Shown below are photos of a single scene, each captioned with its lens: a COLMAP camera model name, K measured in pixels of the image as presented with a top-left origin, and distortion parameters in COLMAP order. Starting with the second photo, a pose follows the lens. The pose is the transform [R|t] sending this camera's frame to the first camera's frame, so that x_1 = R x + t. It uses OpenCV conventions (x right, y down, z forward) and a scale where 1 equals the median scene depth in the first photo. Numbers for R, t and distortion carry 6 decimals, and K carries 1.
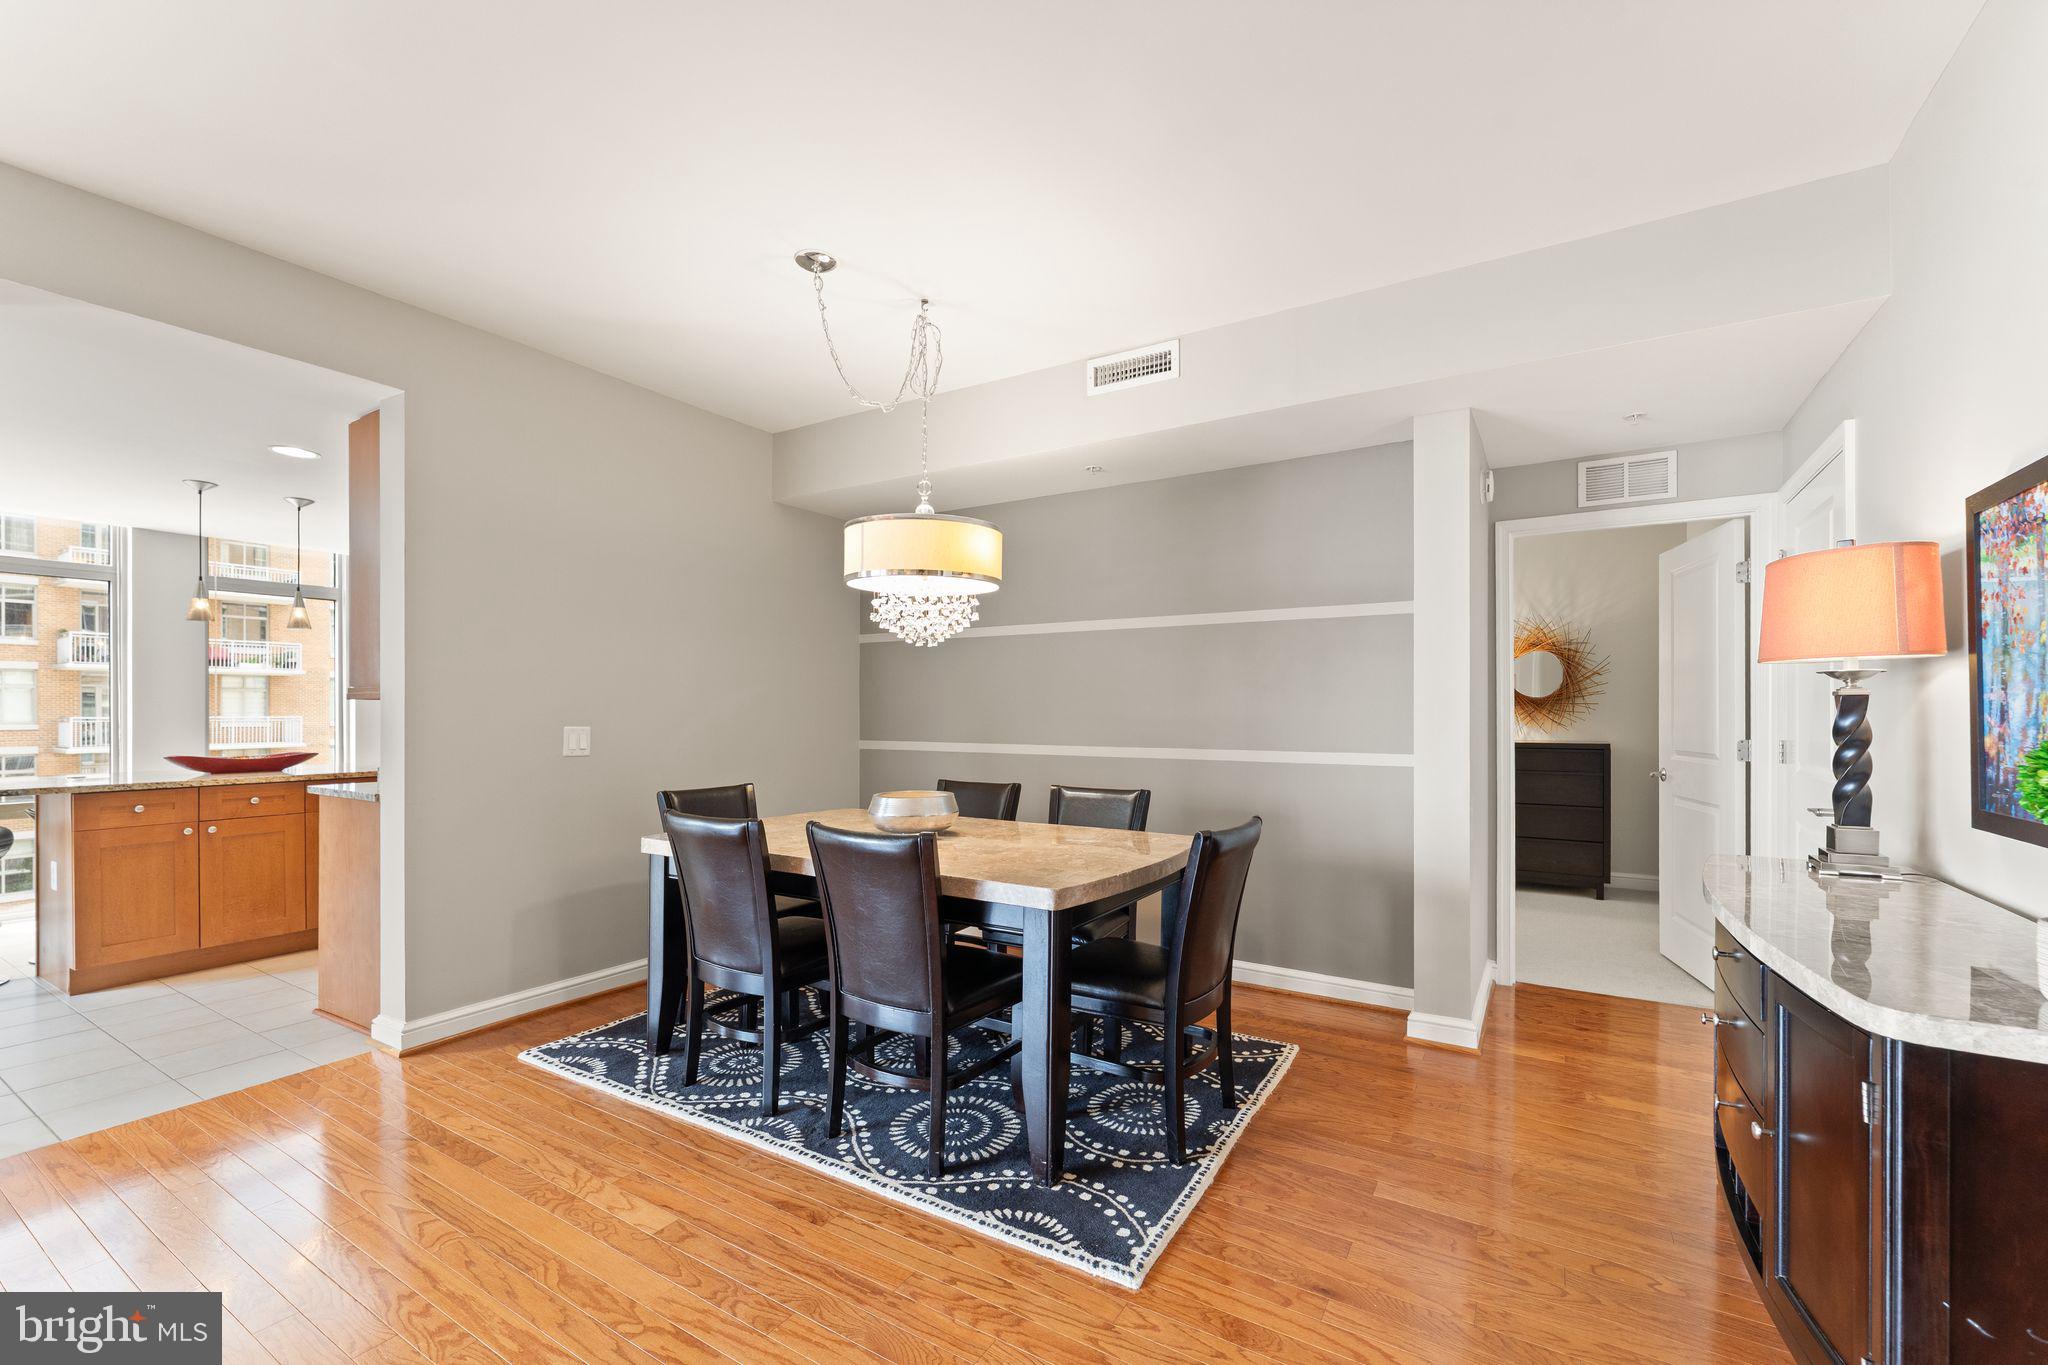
lens RADIAL K [[831.1, 0, 1022.3], [0, 831.1, 715.1], [0, 0, 1]] dist [-0.000390, 0.000624]
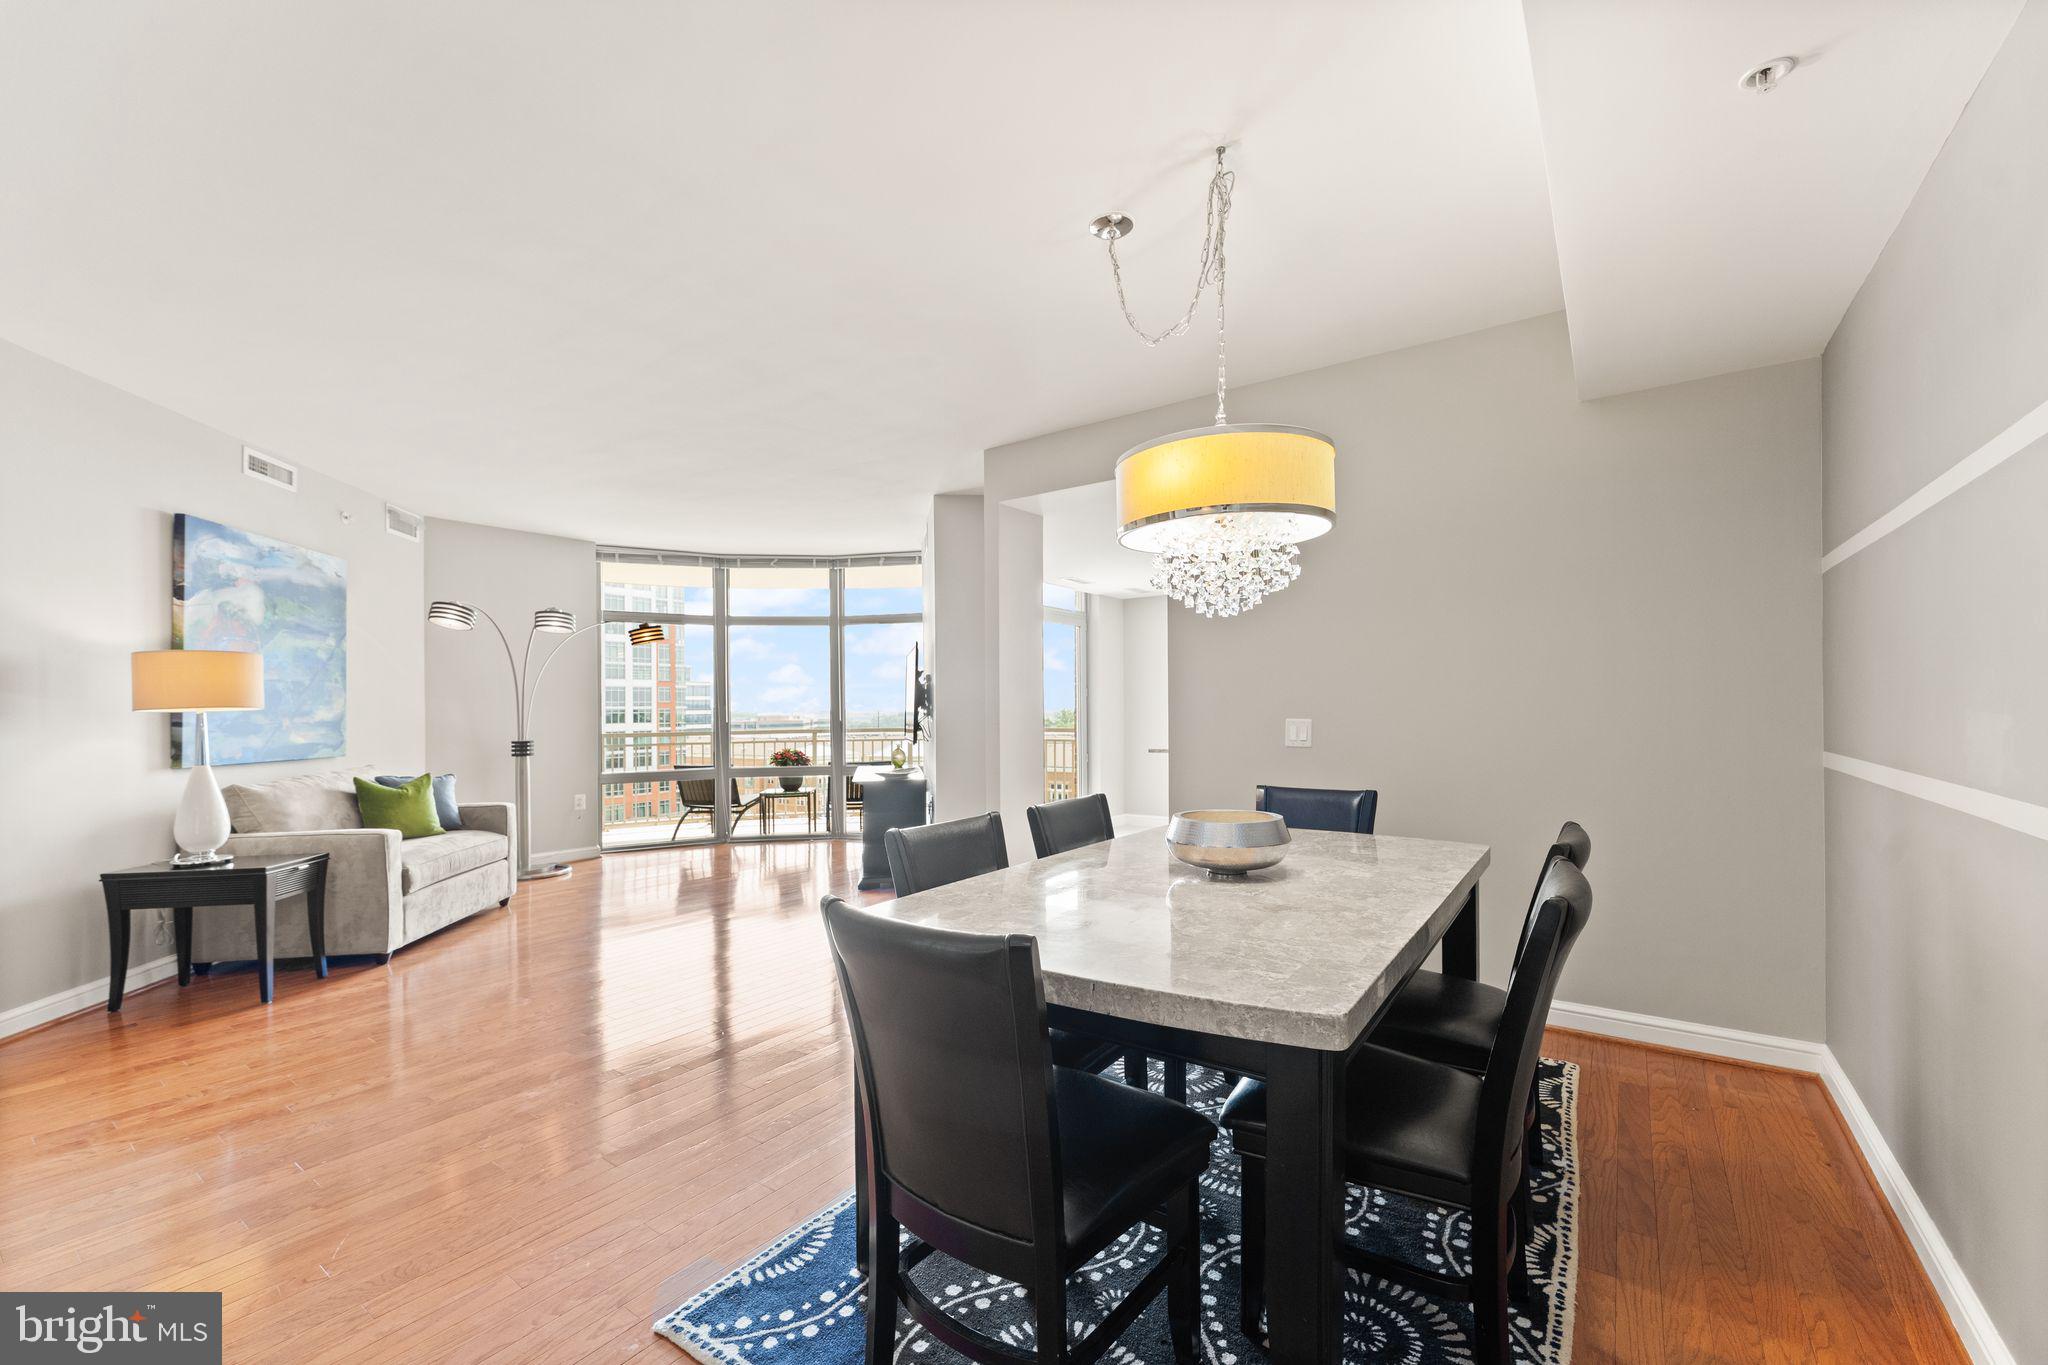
lens RADIAL K [[831.1, 0, 1036.0], [0, 831.1, 697.7], [0, 0, 1]] dist [-0.000390, 0.000624]
pose [[-0.073874, -0.010043, -0.997217, 0.693784], [0.006457, 0.999924, -0.010549, -0.004134], [0.997247, -0.007218, -0.073804, 0.992679]]
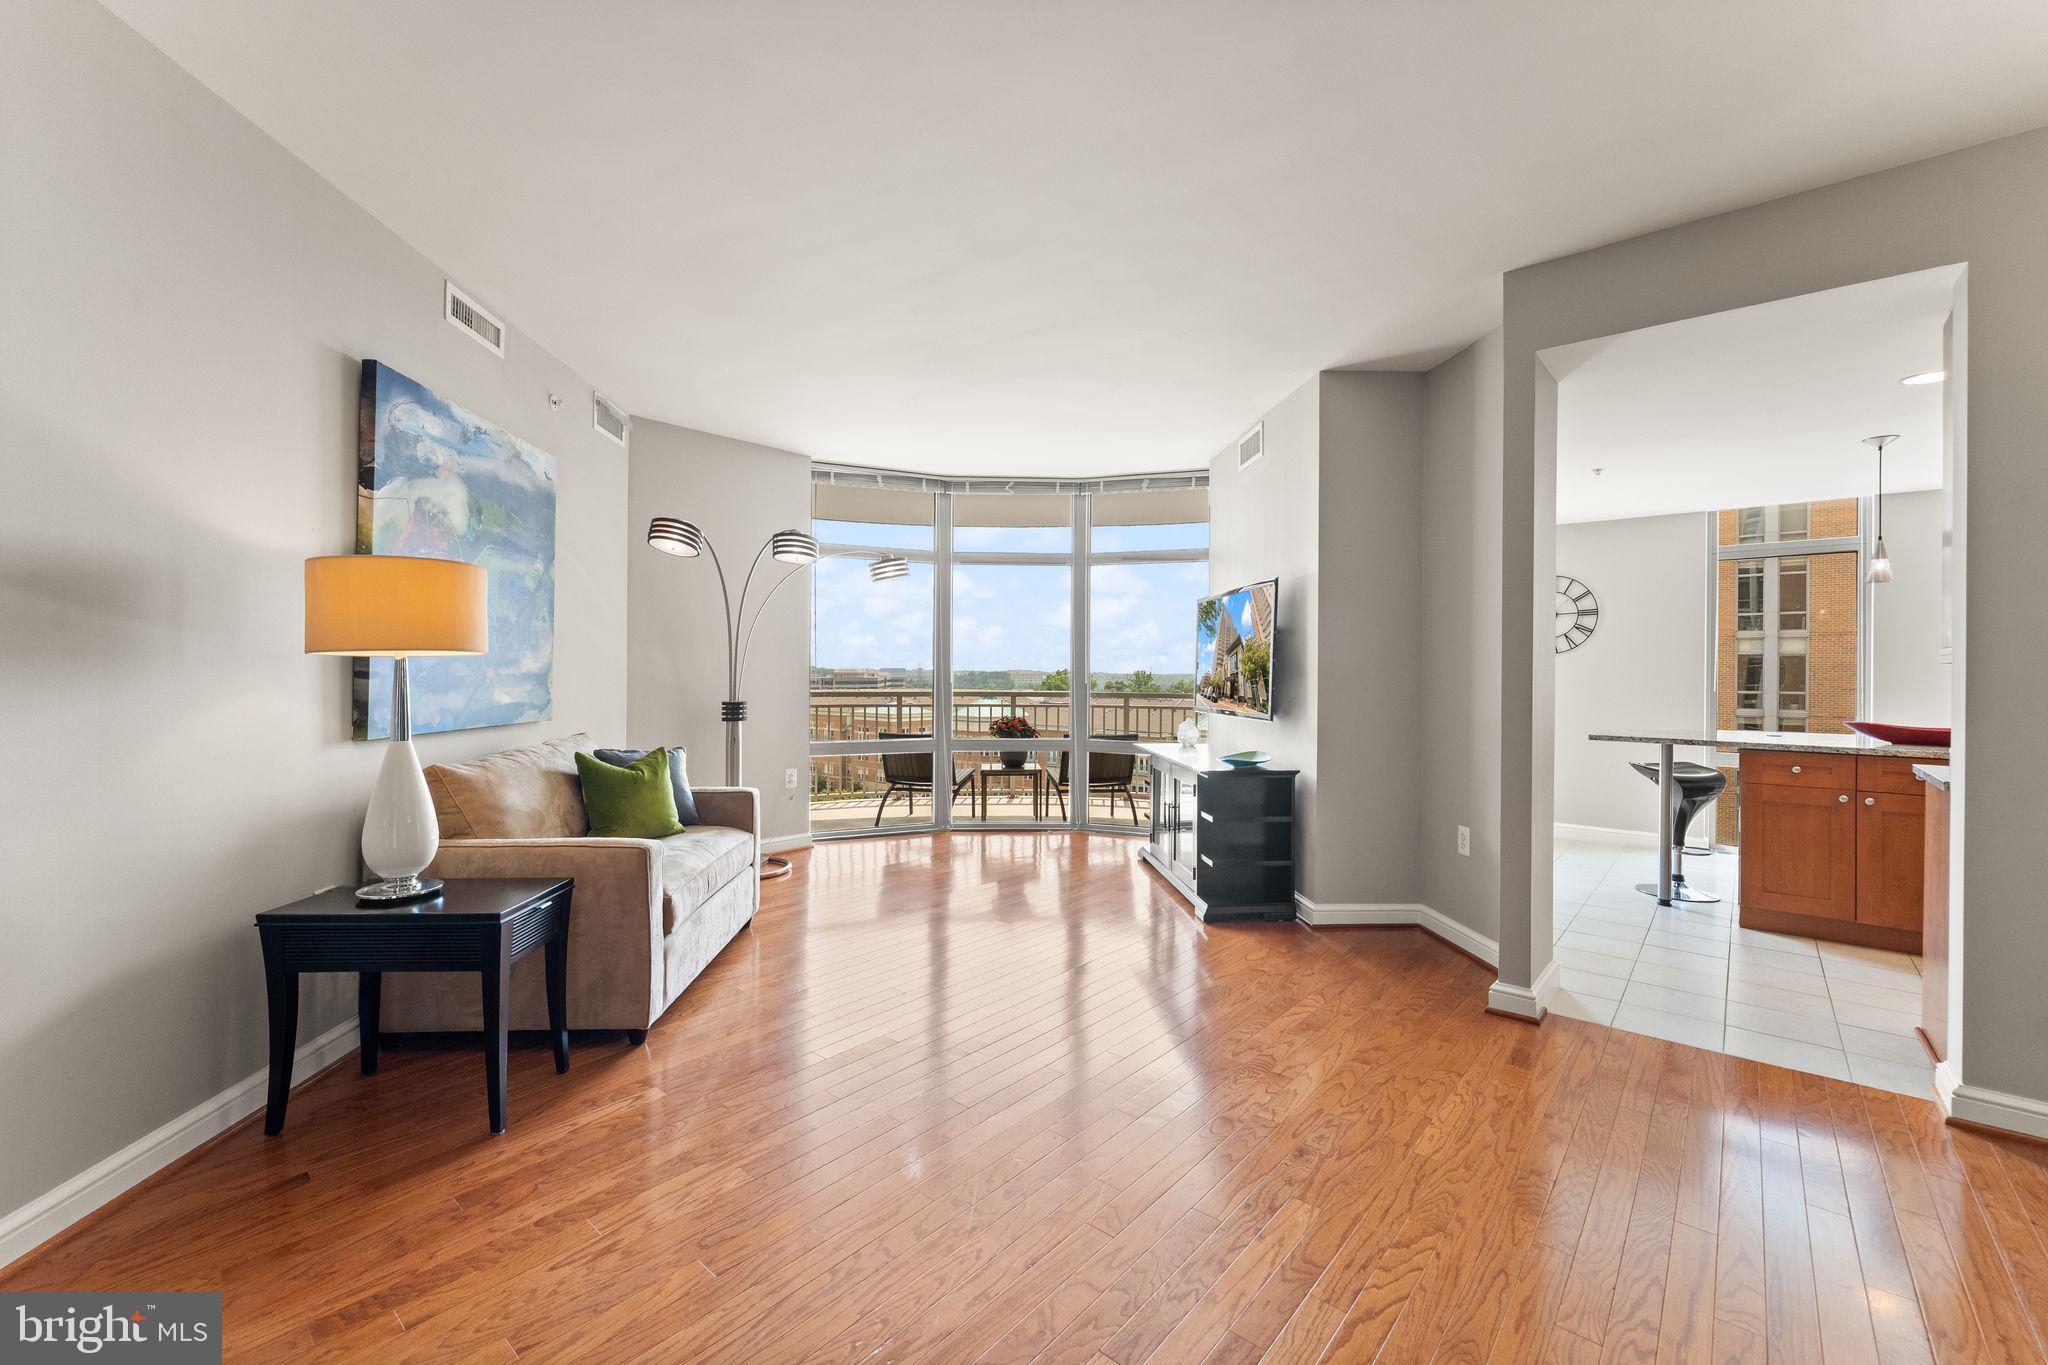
lens RADIAL K [[831.1, 0, 1025.7], [0, 831.1, 664.4], [0, 0, 1]] dist [-0.000390, 0.000624]
pose [[-0.167307, -0.006838, -0.985881, 0.175630], [-0.013744, 0.999895, -0.004602, -0.001123], [0.985809, 0.012780, -0.167384, 0.306354]]
